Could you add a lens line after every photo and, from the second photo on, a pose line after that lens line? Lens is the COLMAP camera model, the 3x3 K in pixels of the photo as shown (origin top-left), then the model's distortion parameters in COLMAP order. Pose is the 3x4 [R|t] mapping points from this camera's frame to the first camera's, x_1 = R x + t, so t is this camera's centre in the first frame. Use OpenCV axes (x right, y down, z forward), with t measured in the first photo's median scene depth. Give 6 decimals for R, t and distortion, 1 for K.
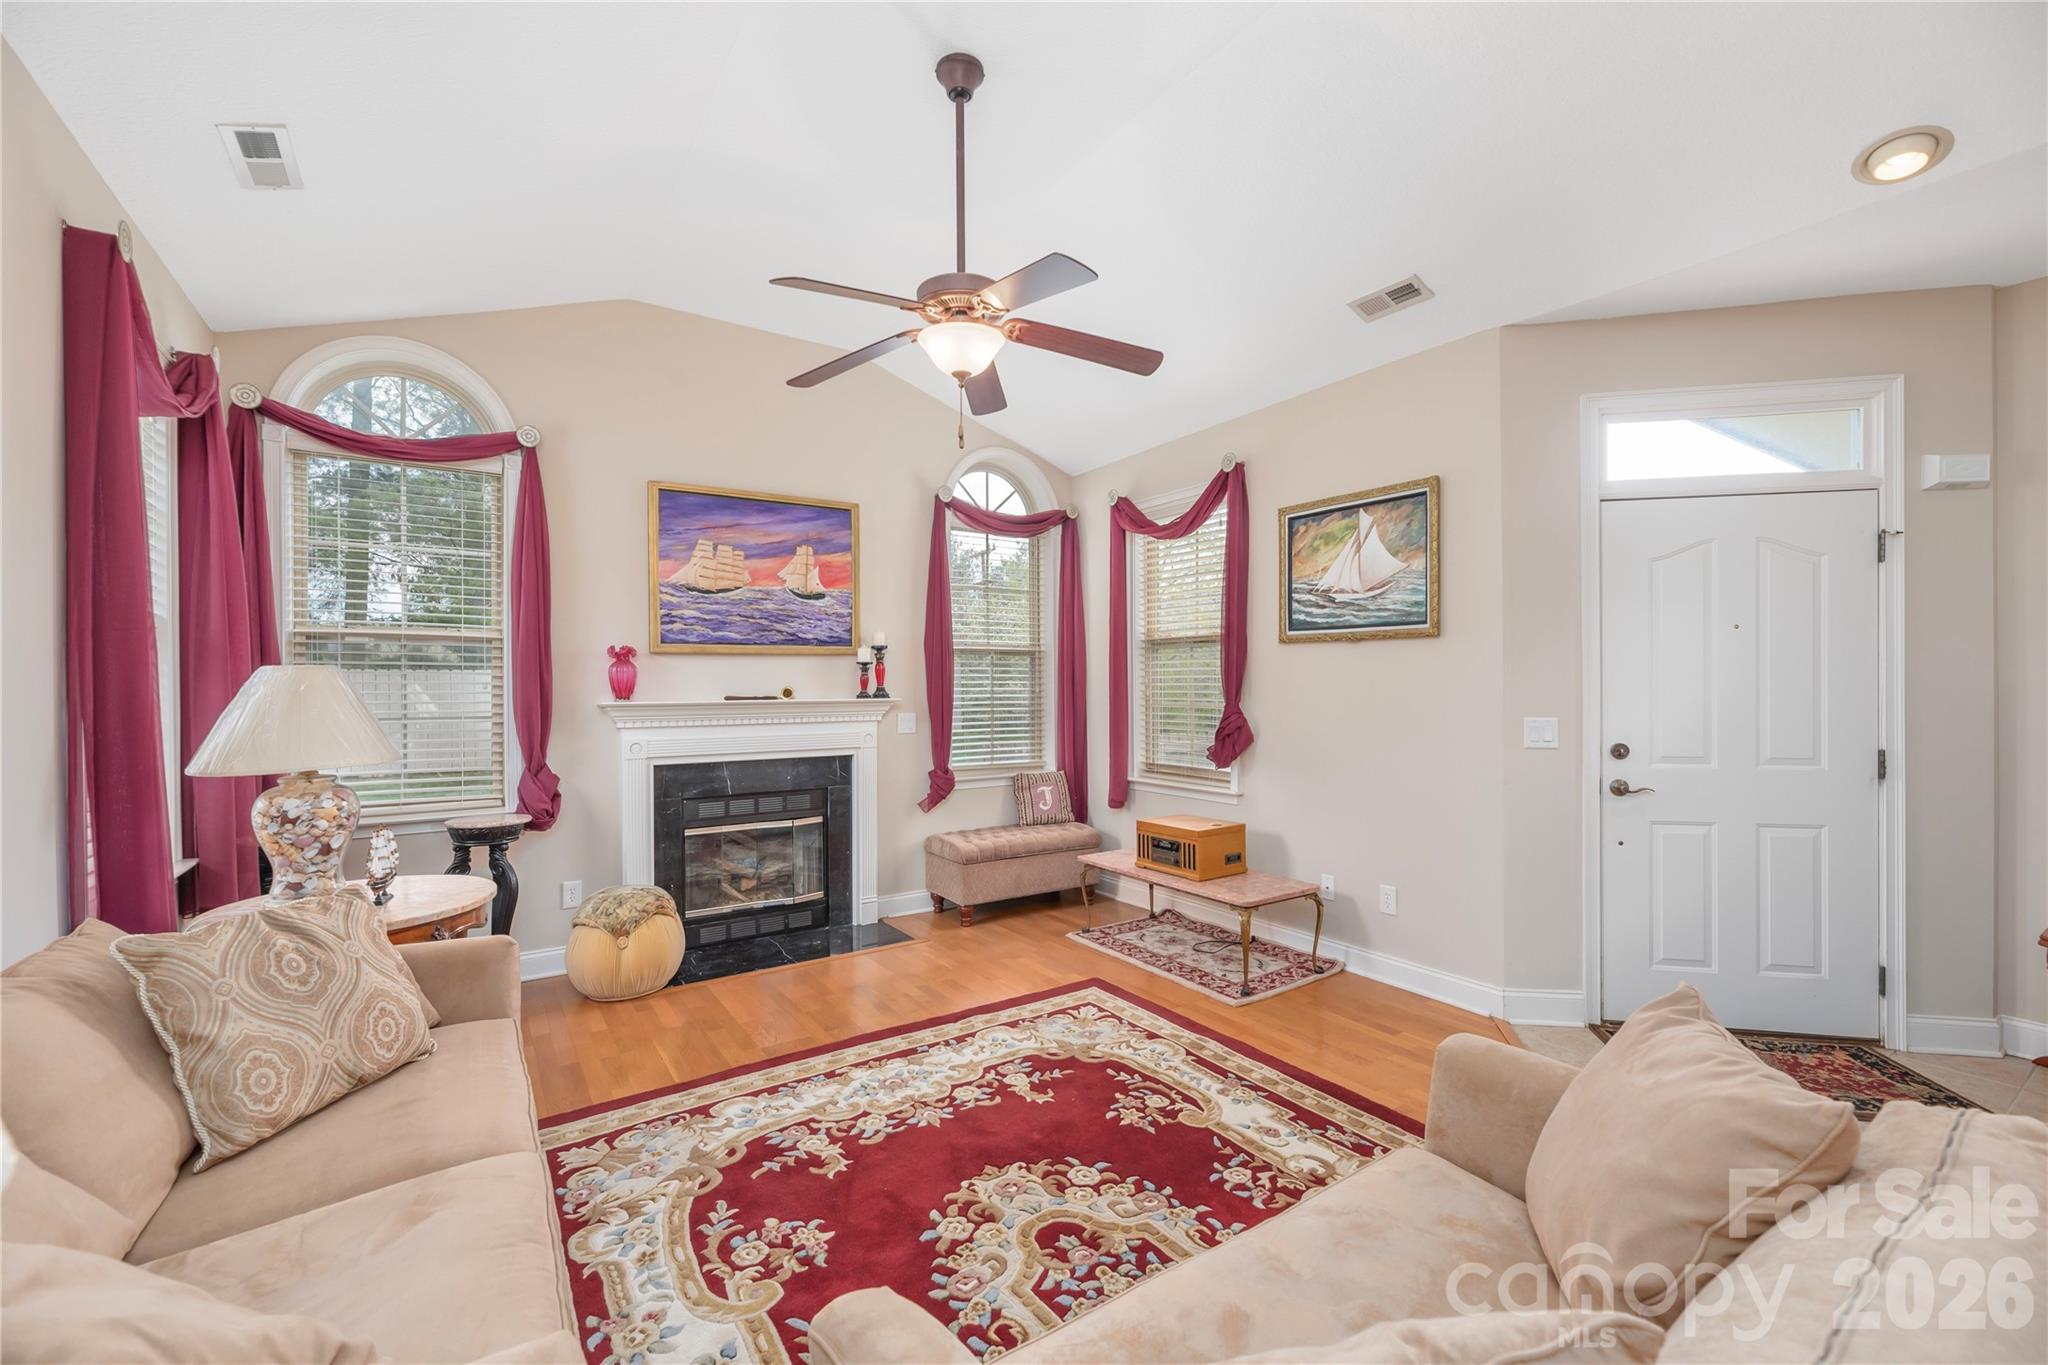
lens RADIAL K [[839.9, 0, 1024.4], [0, 839.9, 687.9], [0, 0, 1]] dist [-0.001485, 0.000386]
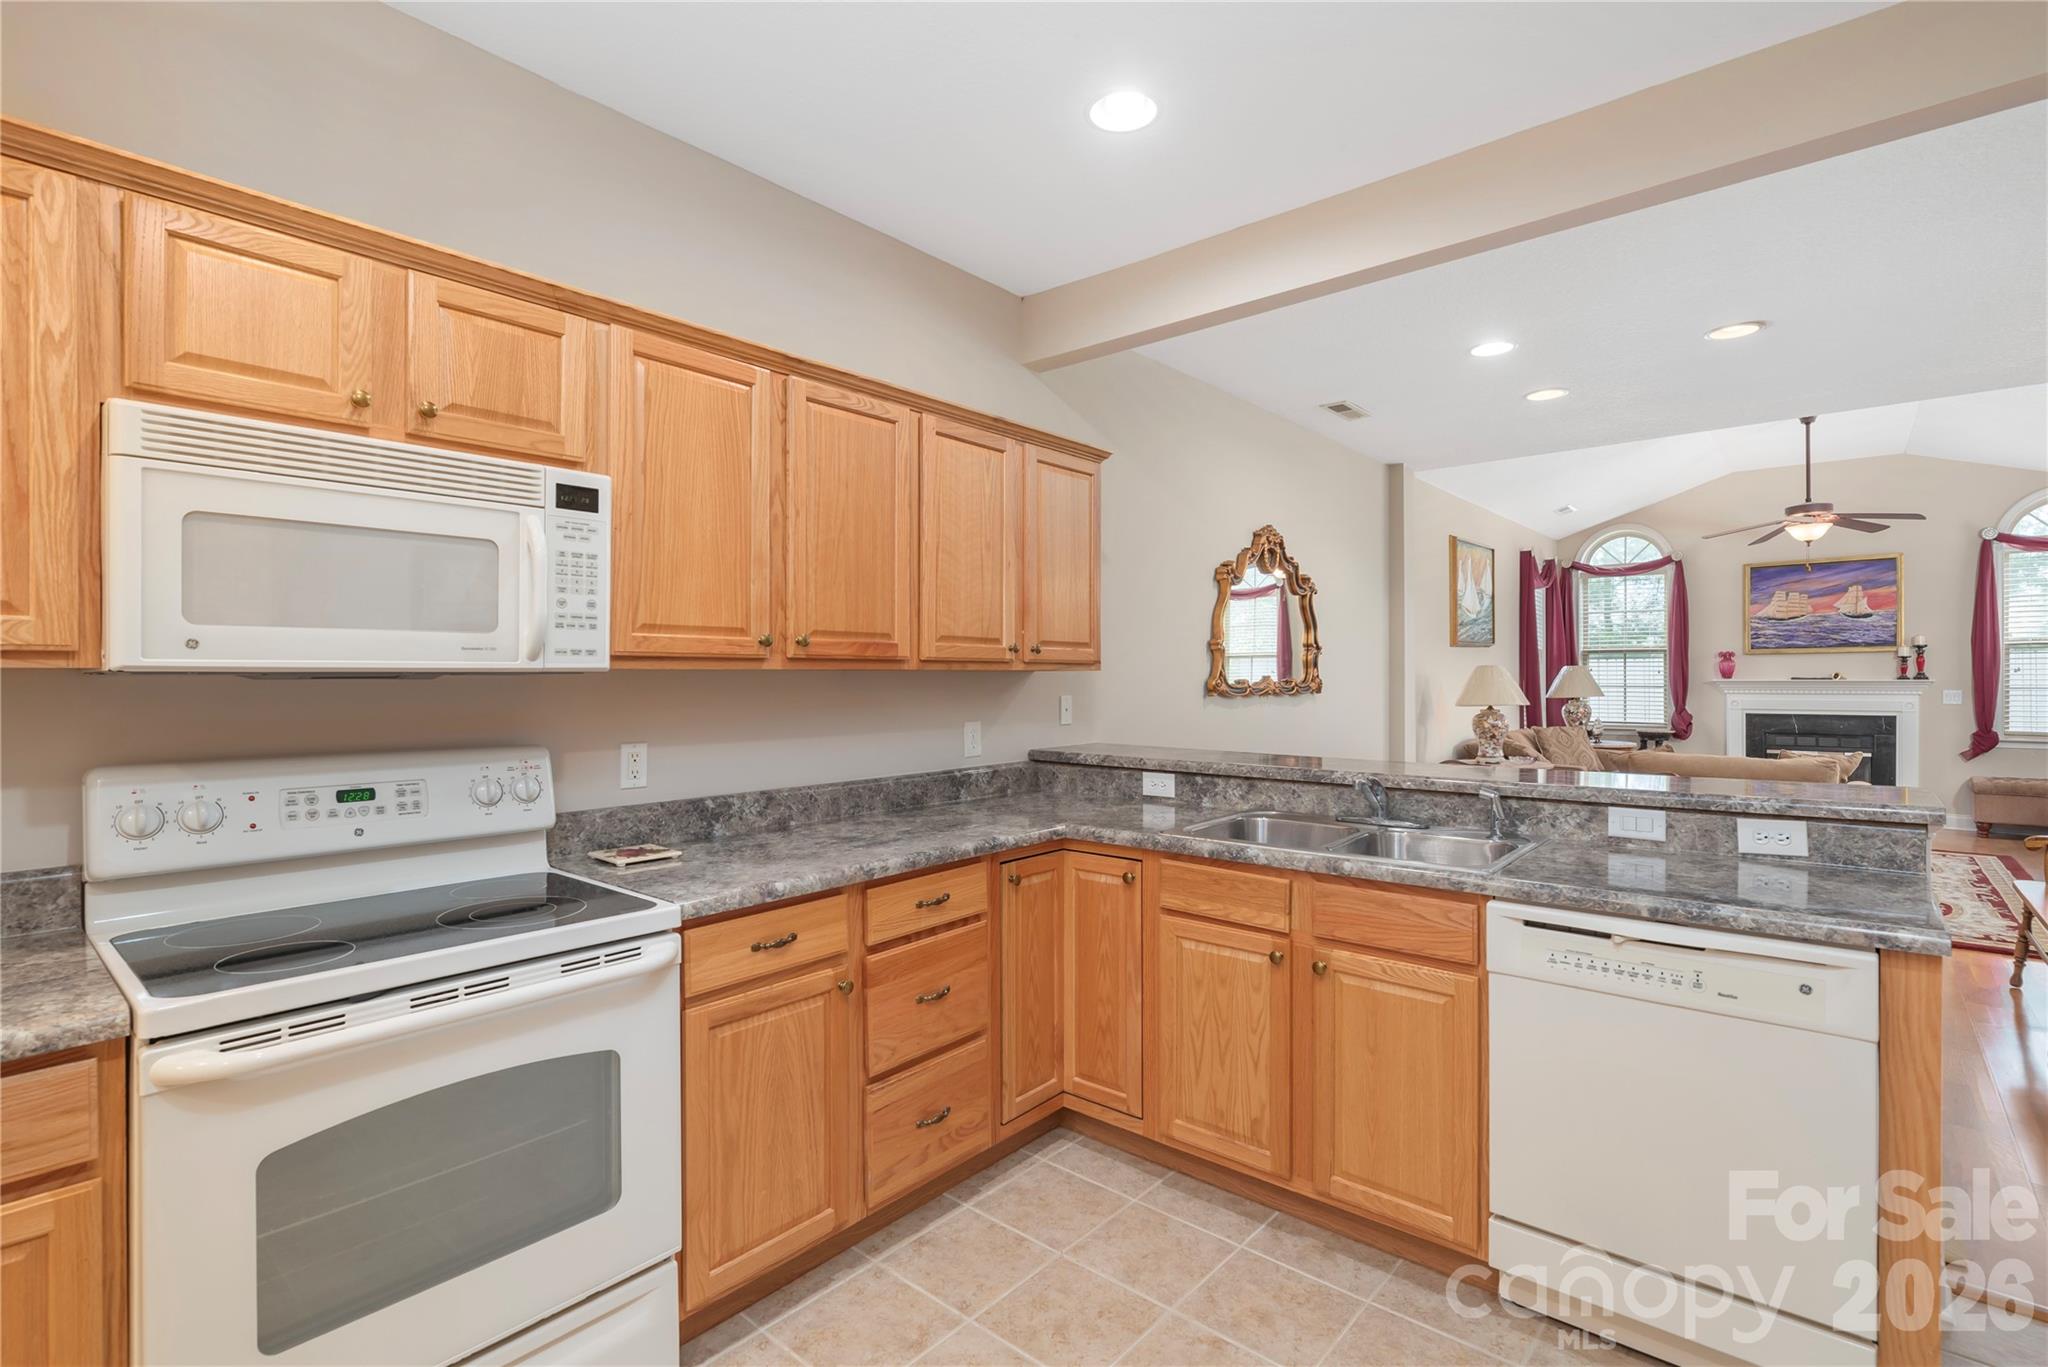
lens RADIAL K [[964.5, 0, 1028.9], [0, 964.5, 676.8], [0, 0, 1]] dist [0.011779, -0.000091]
pose [[0.271434, 0.003547, -0.962451, 1.194042], [-0.003569, 0.999990, 0.002679, 0.009044], [0.962450, 0.002708, 0.271444, -1.125867]]
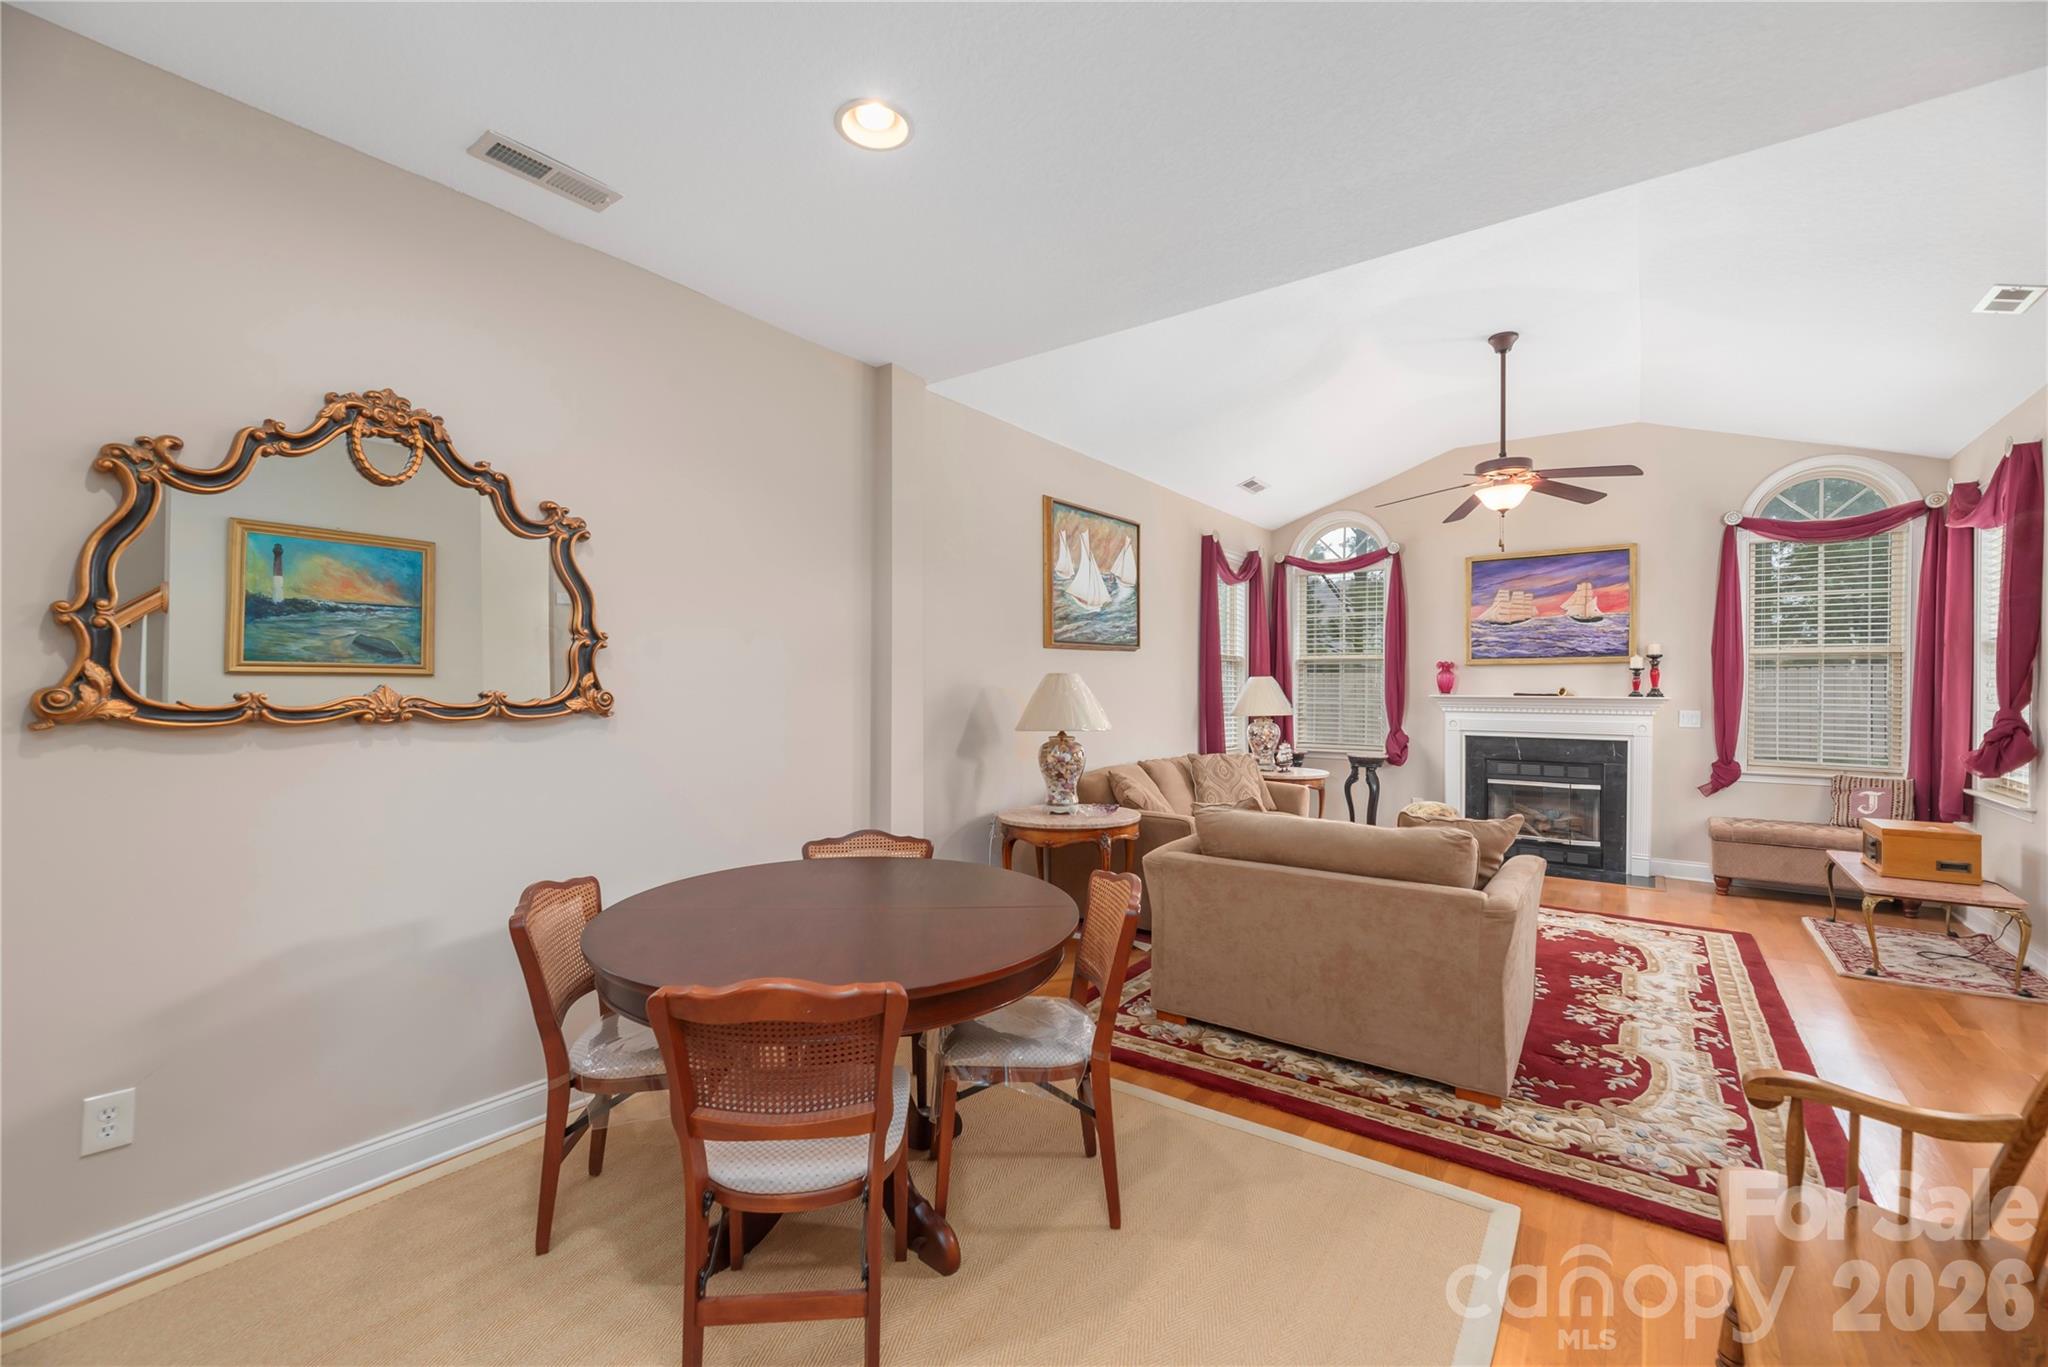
lens RADIAL K [[839.9, 0, 1018.5], [0, 839.9, 687.9], [0, 0, 1]] dist [-0.001485, 0.000386]
pose [[0.328921, 0.007577, -0.944327, 0.762301], [-0.011617, 0.999925, 0.003977, 0.005258], [0.944286, 0.009662, 0.328984, -0.323371]]
